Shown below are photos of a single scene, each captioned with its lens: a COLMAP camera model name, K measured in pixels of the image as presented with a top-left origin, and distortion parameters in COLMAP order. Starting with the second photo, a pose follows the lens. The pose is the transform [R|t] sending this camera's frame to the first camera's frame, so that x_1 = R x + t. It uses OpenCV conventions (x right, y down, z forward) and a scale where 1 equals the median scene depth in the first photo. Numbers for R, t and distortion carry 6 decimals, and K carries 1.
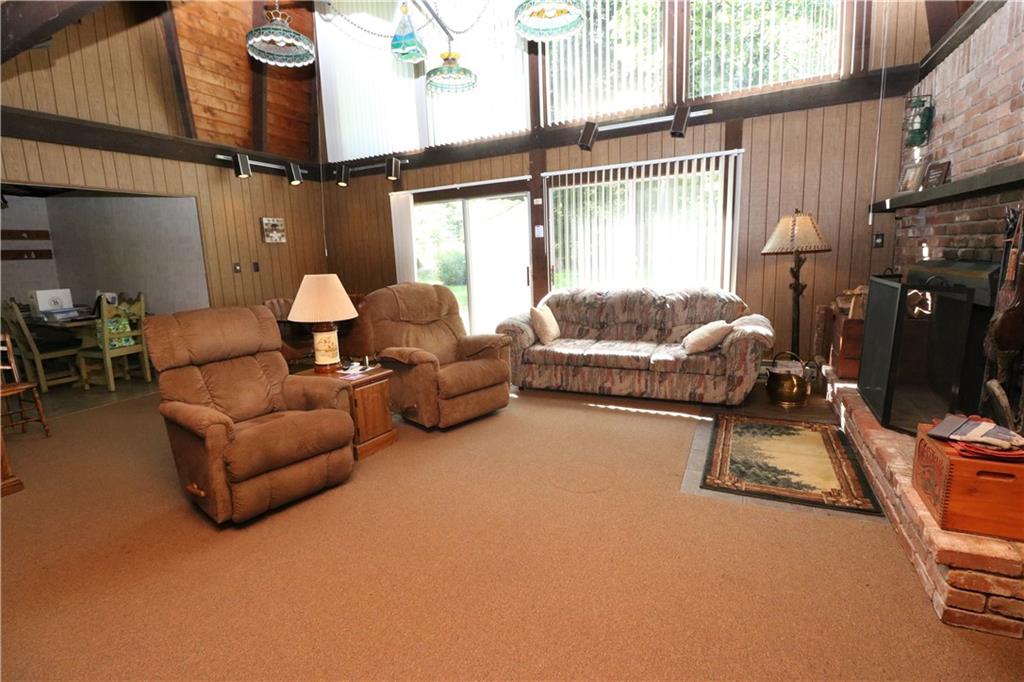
lens RADIAL K [[474.2, 0, 512.5], [0, 474.2, 339.1], [0, 0, 1]] dist [-0.001502, -0.009537]
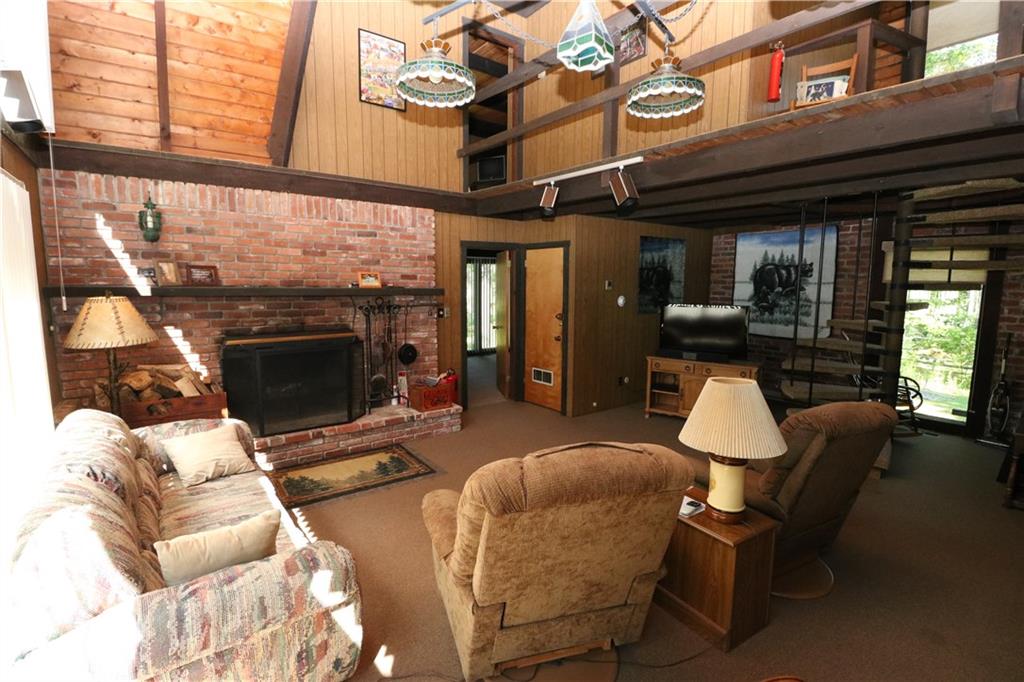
lens RADIAL K [[474.2, 0, 508.1], [0, 474.2, 336.6], [0, 0, 1]] dist [-0.001502, -0.009537]
pose [[-0.889528, -0.024158, 0.456242, -0.319830], [0.102946, 0.962323, 0.251668, -0.298971], [-0.445132, 0.270834, -0.853526, 1.262951]]
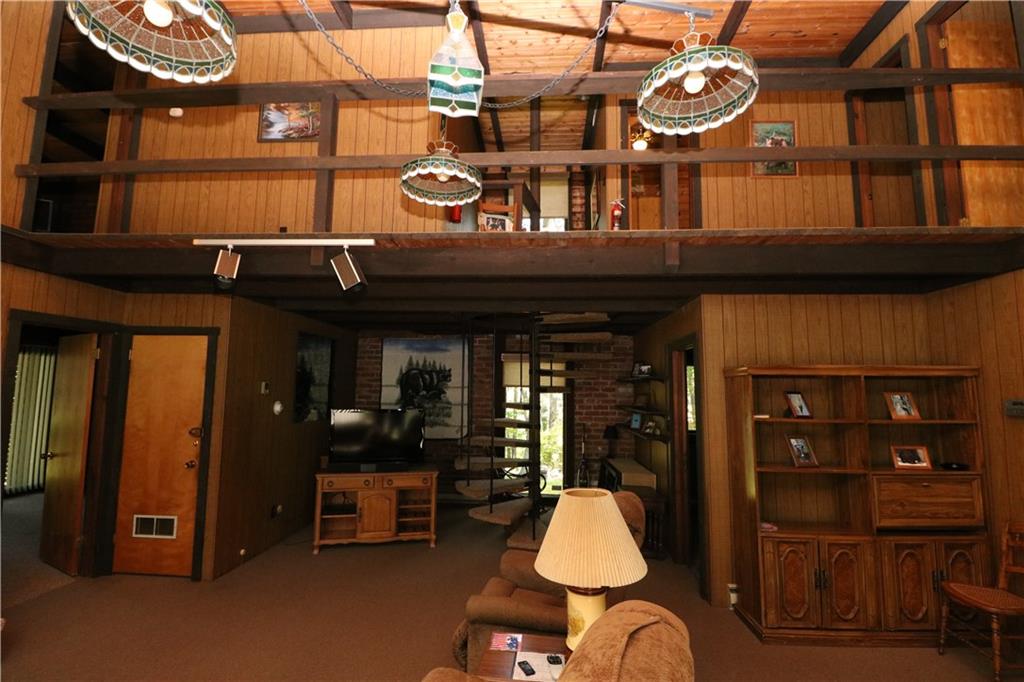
lens RADIAL K [[474.2, 0, 510.4], [0, 474.2, 342.1], [0, 0, 1]] dist [-0.001502, -0.009537]
pose [[-0.925878, -0.014858, -0.377530, -0.055927], [-0.045739, 0.996285, 0.072963, -0.275656], [0.375044, 0.084823, -0.923118, 1.120227]]
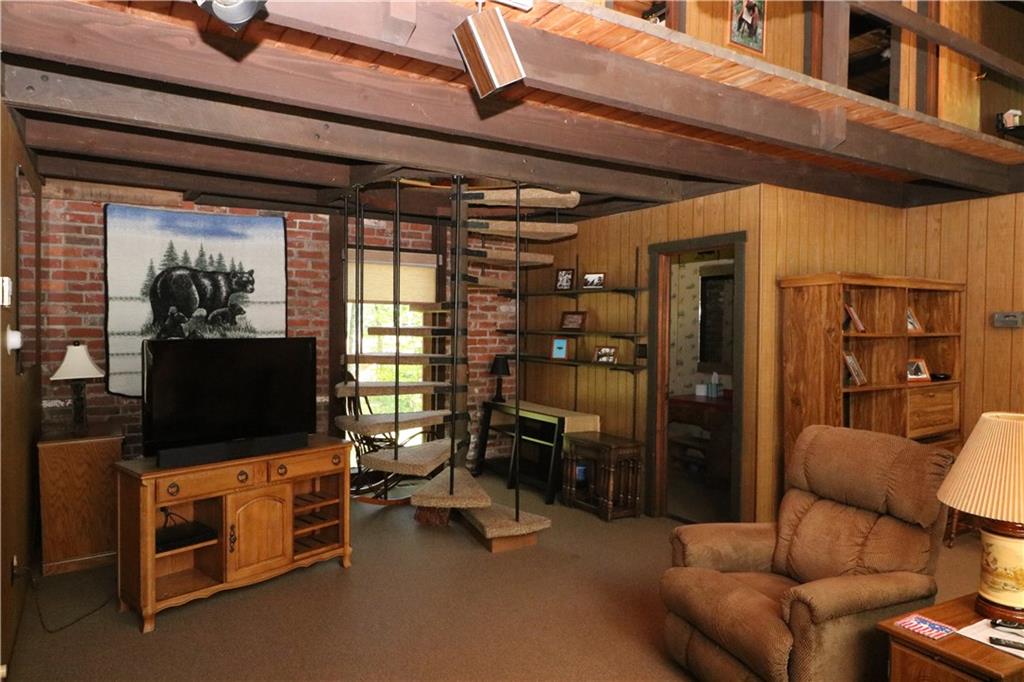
lens RADIAL K [[659.1, 0, 518.7], [0, 659.1, 343.6], [0, 0, 1]] dist [0.010727, 0.001215]
pose [[-0.532868, 0.058876, -0.844148, 0.332634], [-0.134279, 0.979053, 0.153049, -0.180563], [0.835476, 0.194906, -0.513800, 0.660873]]
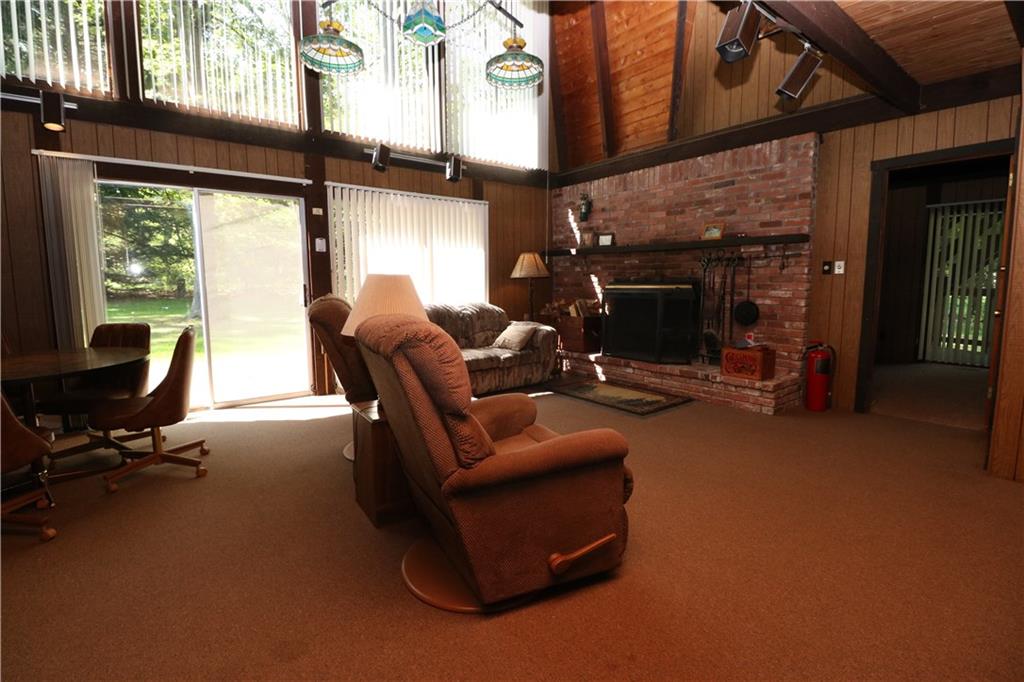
lens RADIAL K [[474.2, 0, 506.5], [0, 474.2, 336.5], [0, 0, 1]] dist [-0.001502, -0.009537]
pose [[0.439136, -0.064751, 0.896084, -0.721442], [0.144040, 0.989571, 0.000918, -0.010840], [-0.886799, 0.128669, 0.443883, 0.390874]]
